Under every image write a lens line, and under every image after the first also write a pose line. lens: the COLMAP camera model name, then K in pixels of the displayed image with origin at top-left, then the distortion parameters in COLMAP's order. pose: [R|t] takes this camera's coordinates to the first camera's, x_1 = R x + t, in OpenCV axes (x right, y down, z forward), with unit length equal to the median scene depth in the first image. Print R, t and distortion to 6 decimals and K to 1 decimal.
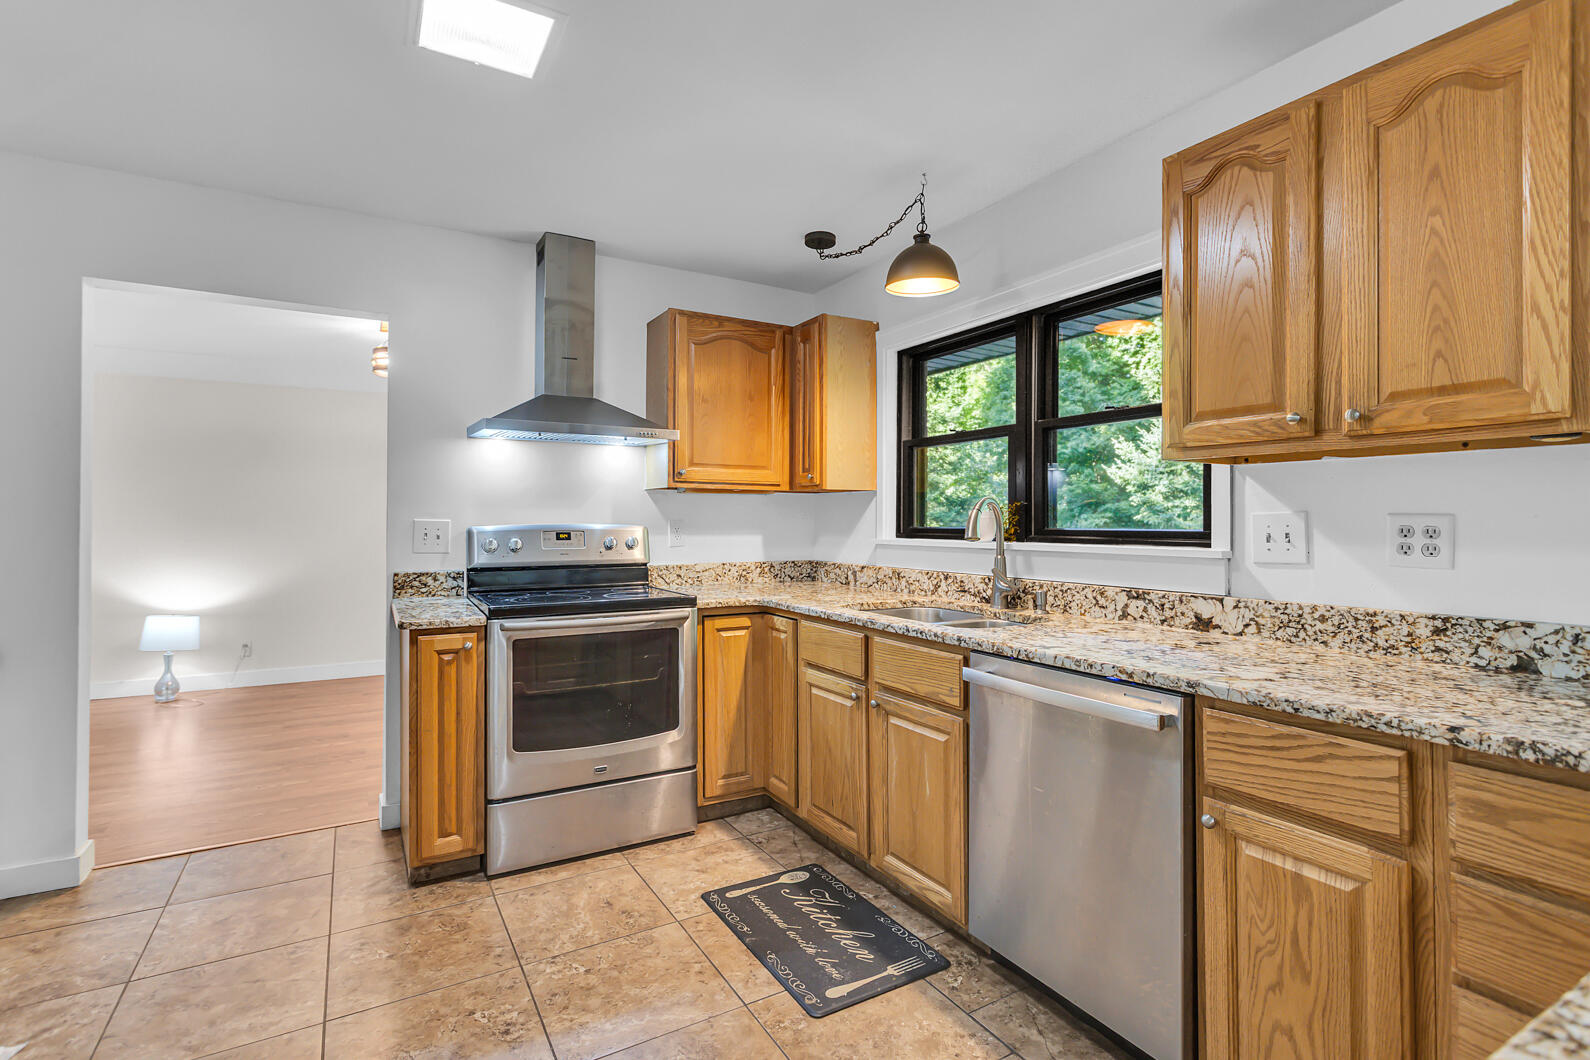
lens RADIAL K [[747.4, 0, 786.3], [0, 747.4, 519.4], [0, 0, 1]] dist [-0.002358, 0.002948]
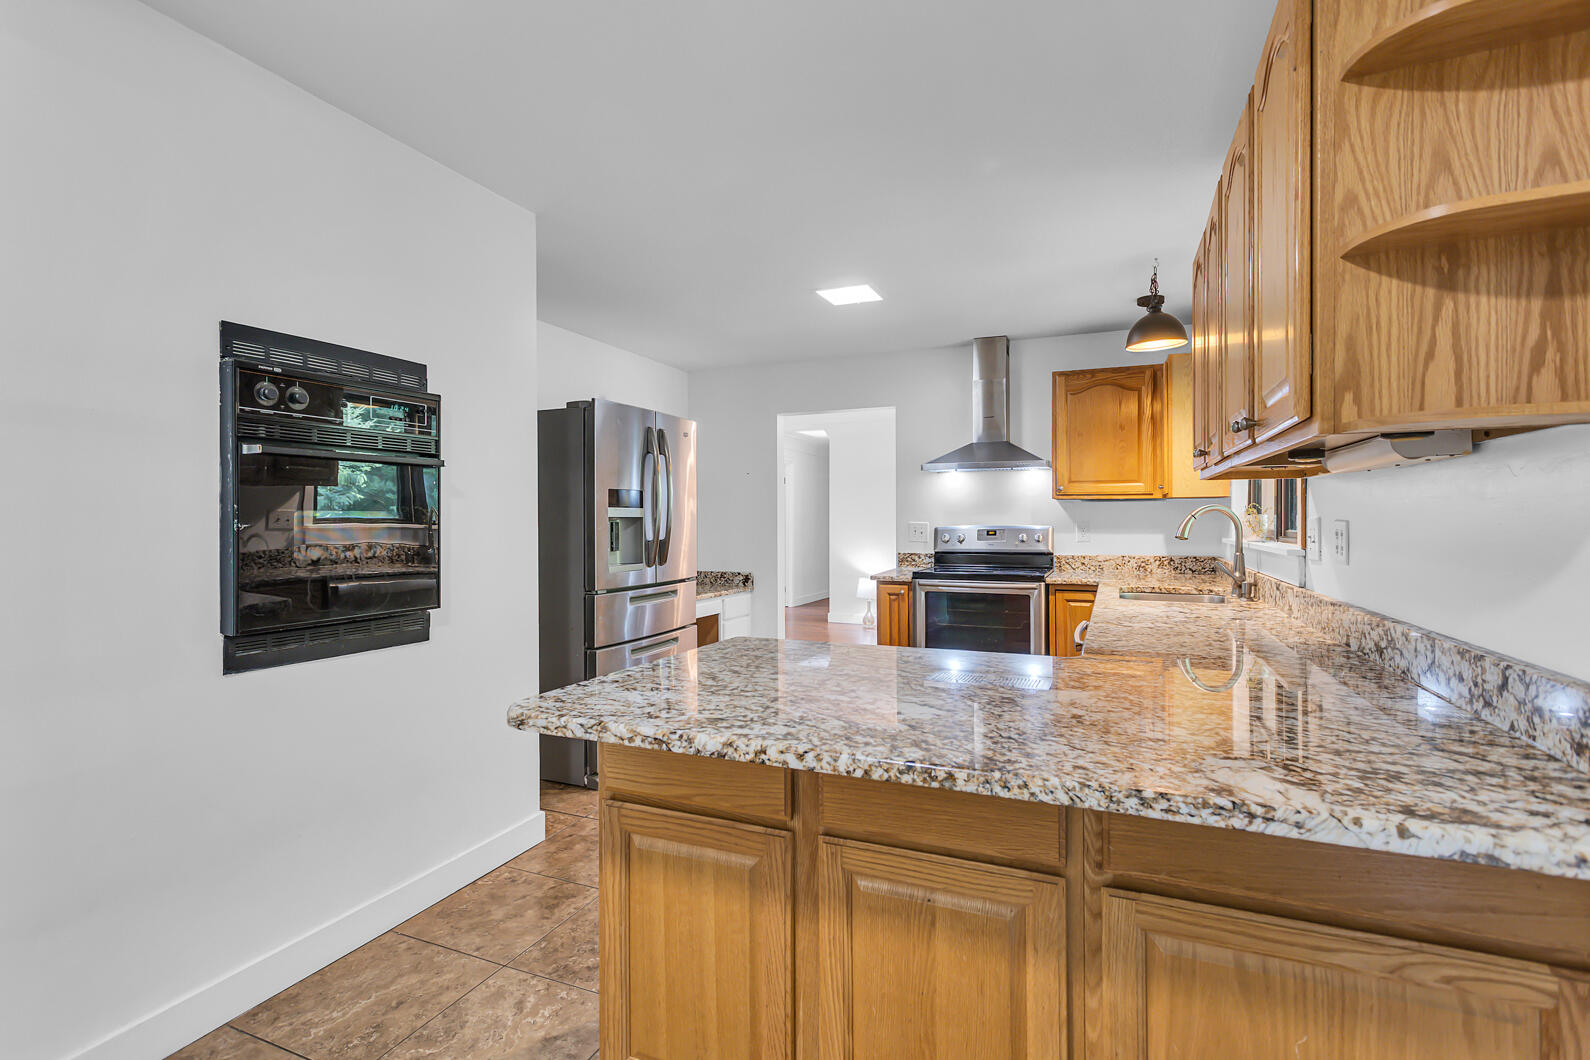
lens RADIAL K [[747.4, 0, 793.2], [0, 747.4, 522.2], [0, 0, 1]] dist [-0.002358, 0.002948]
pose [[0.596383, -0.001503, -0.802699, 0.770834], [0.006057, 0.999978, 0.002628, -0.007257], [0.802678, -0.006429, 0.596379, -0.266861]]
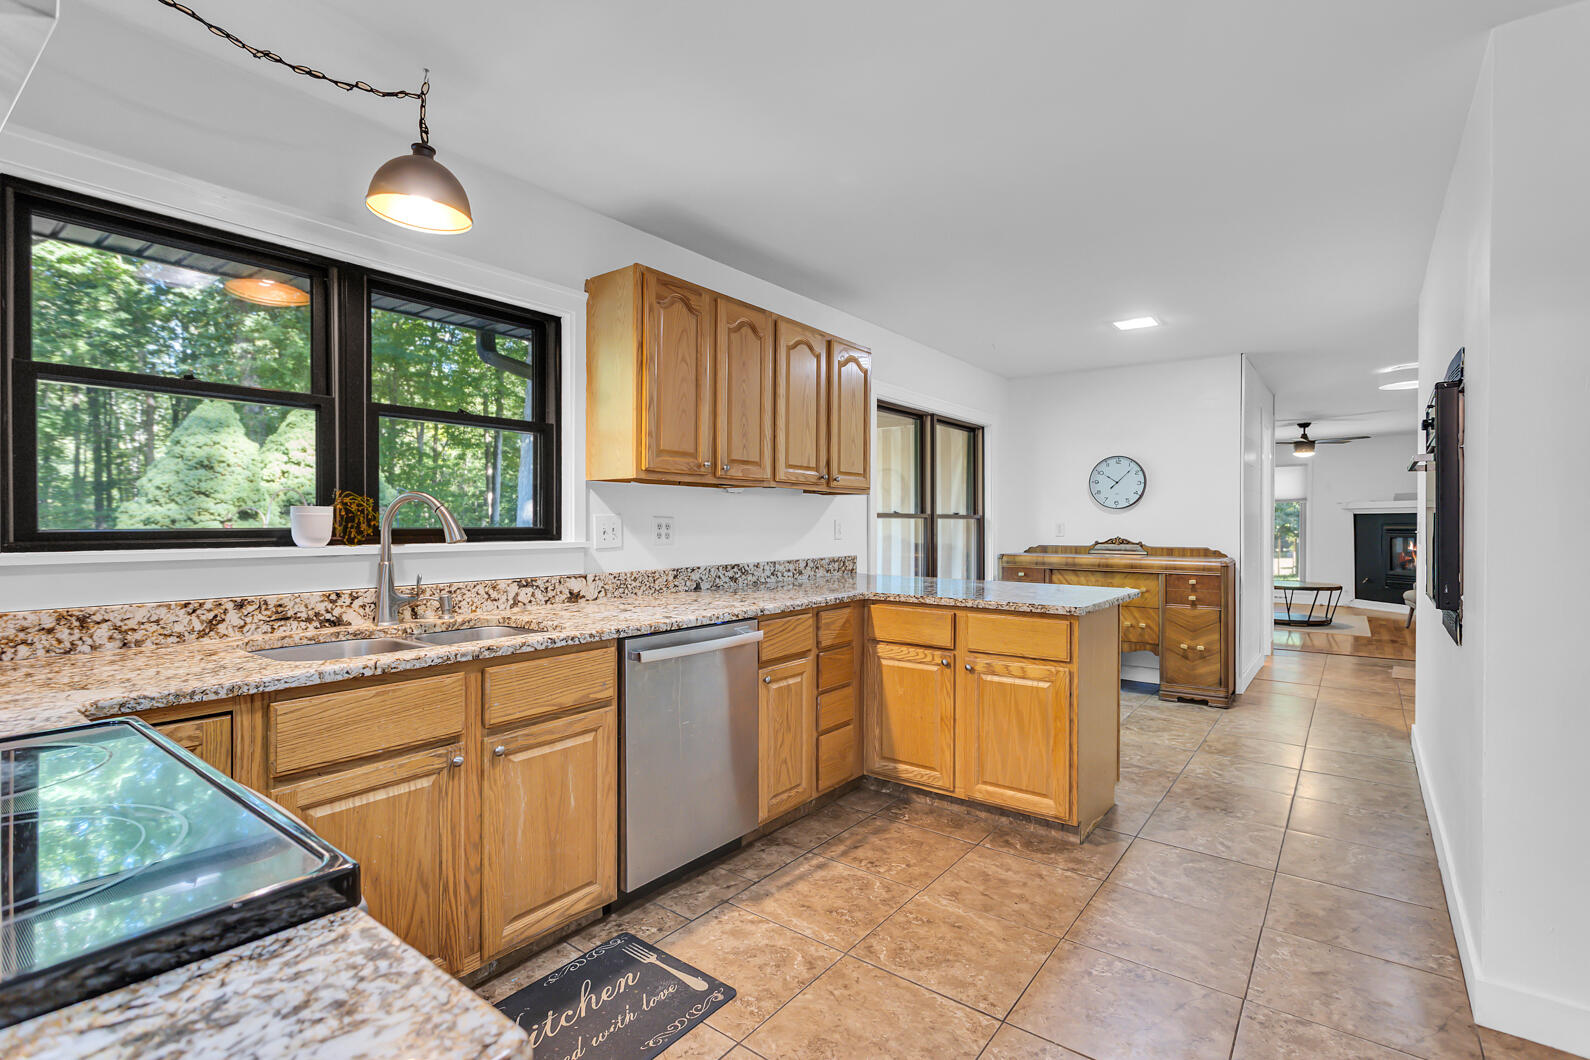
lens RADIAL K [[747.4, 0, 784.5], [0, 747.4, 530.4], [0, 0, 1]] dist [-0.002358, 0.002948]
pose [[-0.378910, -0.013814, 0.925330, -0.609147], [-0.005748, 0.999904, 0.012574, 0.000911], [-0.925416, -0.000555, -0.378954, 0.854156]]
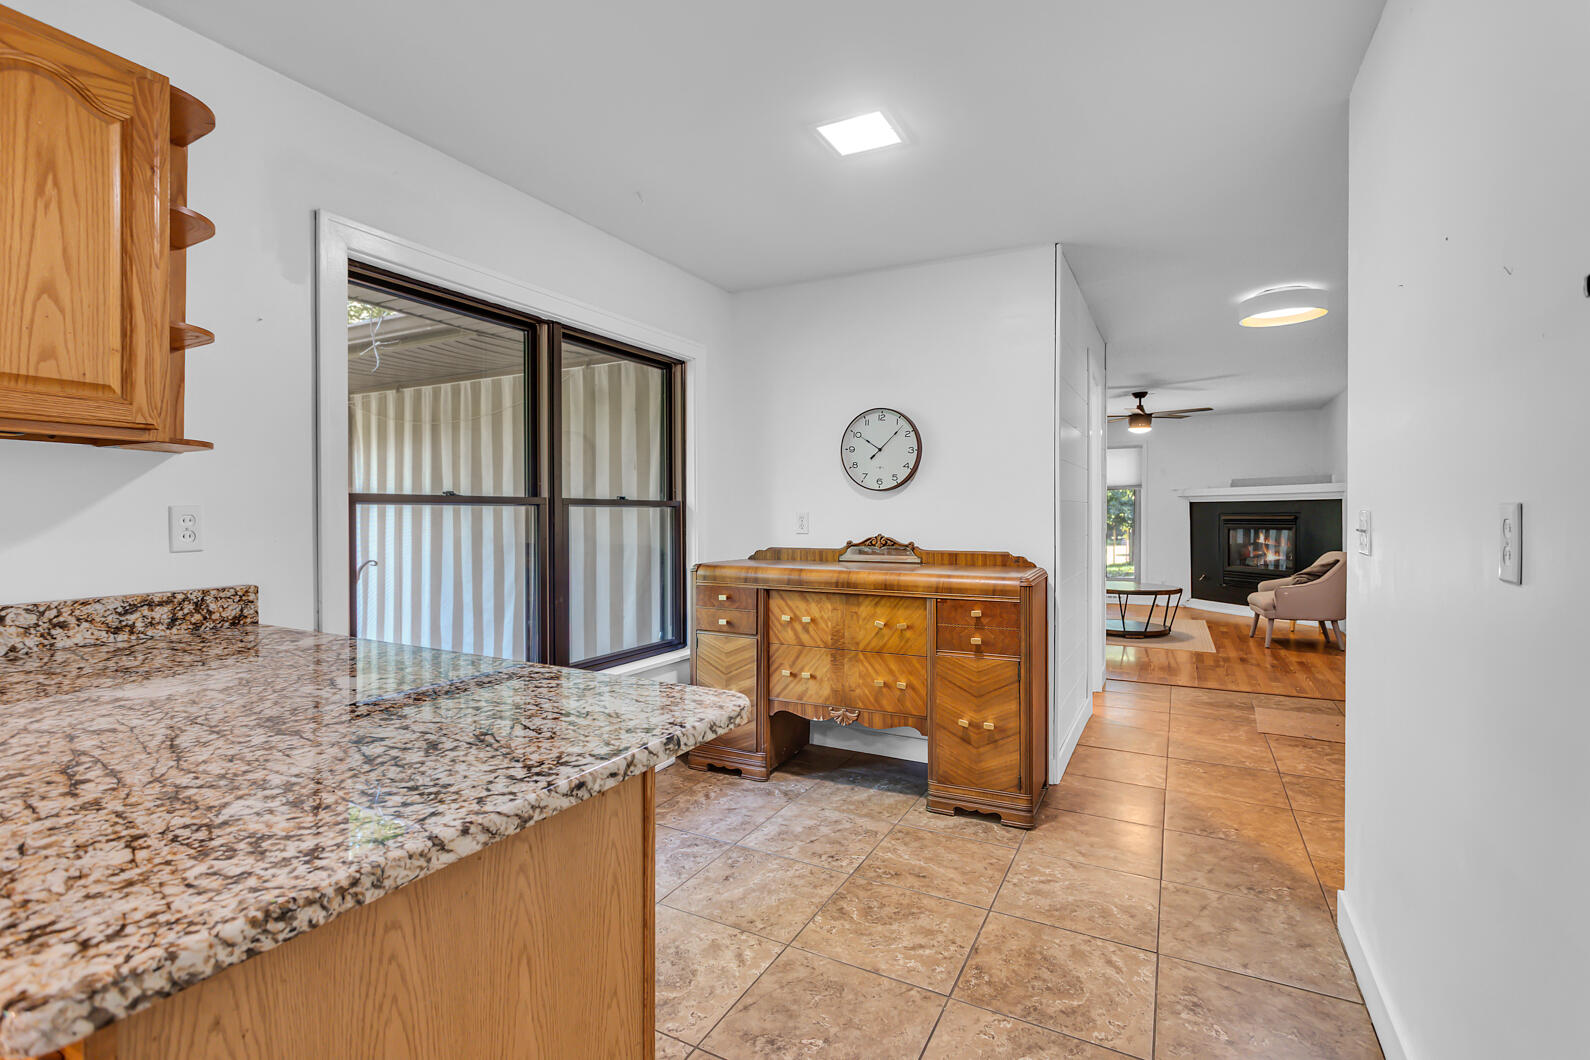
lens RADIAL K [[747.4, 0, 779.7], [0, 747.4, 519.6], [0, 0, 1]] dist [-0.002358, 0.002948]
pose [[-0.524923, -0.011743, 0.851068, -0.089453], [-0.005029, 0.999930, 0.010695, -0.000599], [-0.851135, 0.001334, -0.524946, 0.081834]]
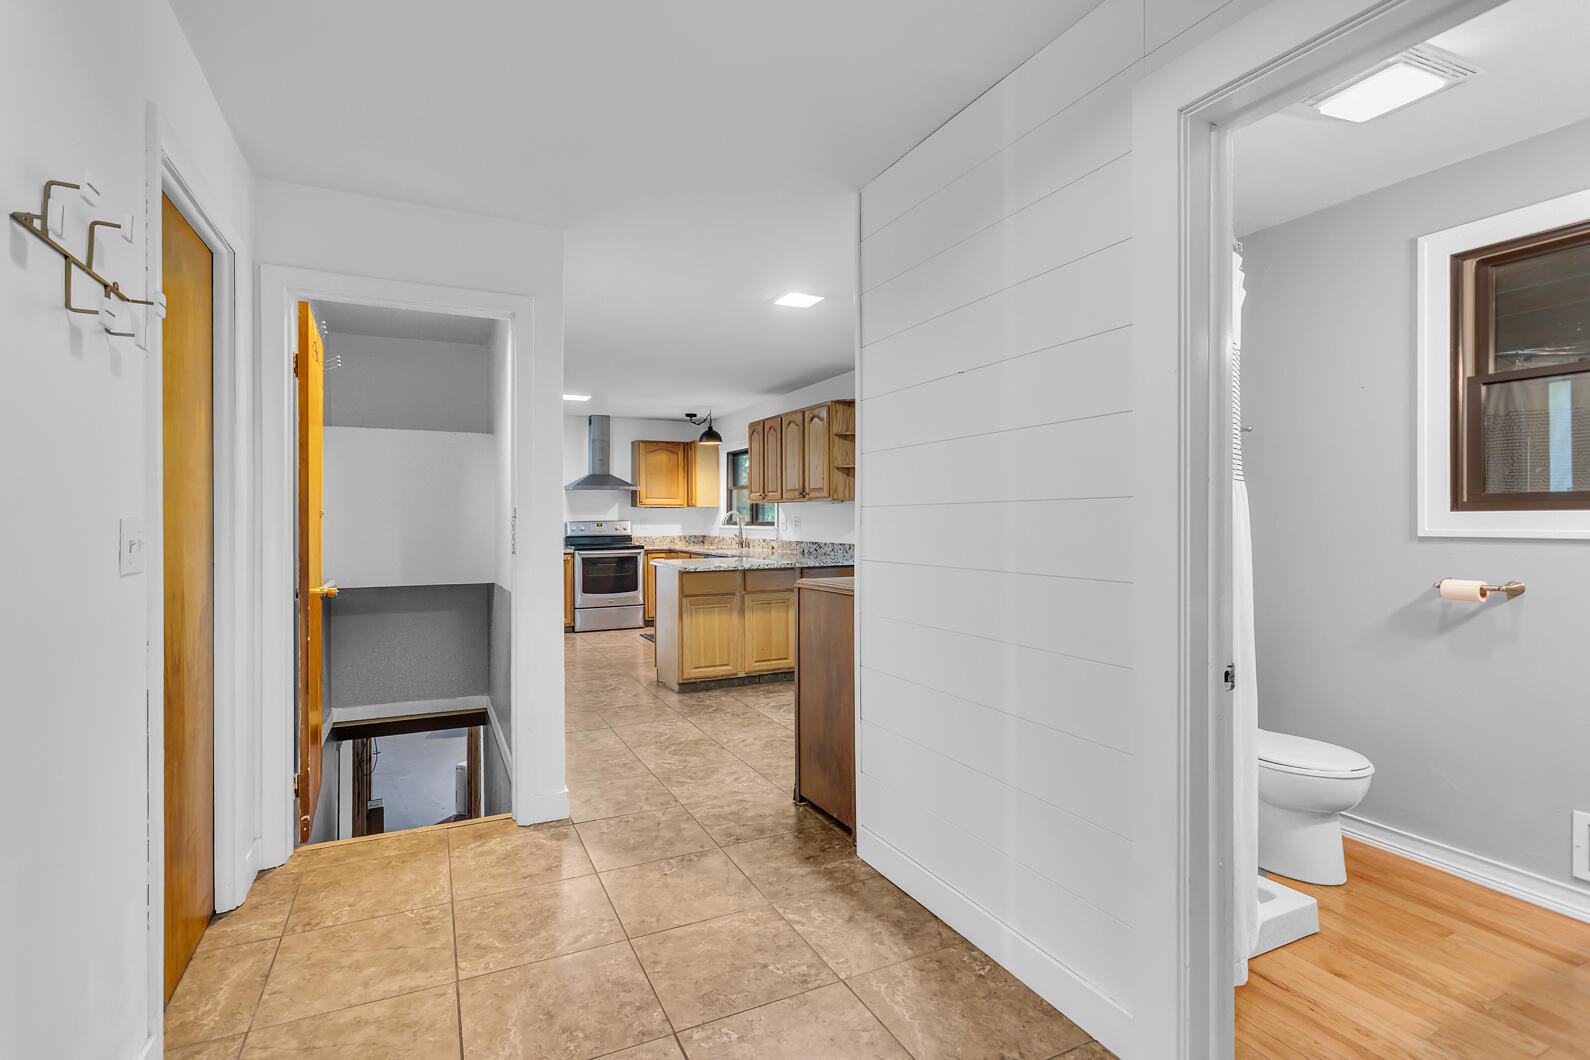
lens RADIAL K [[747.4, 0, 787.7], [0, 747.4, 519.6], [0, 0, 1]] dist [-0.002358, 0.002948]
pose [[0.997240, -0.006008, -0.074001, 0.656016], [0.006528, 0.999956, 0.006799, -0.012460], [0.073957, -0.007264, 0.997235, -1.857873]]
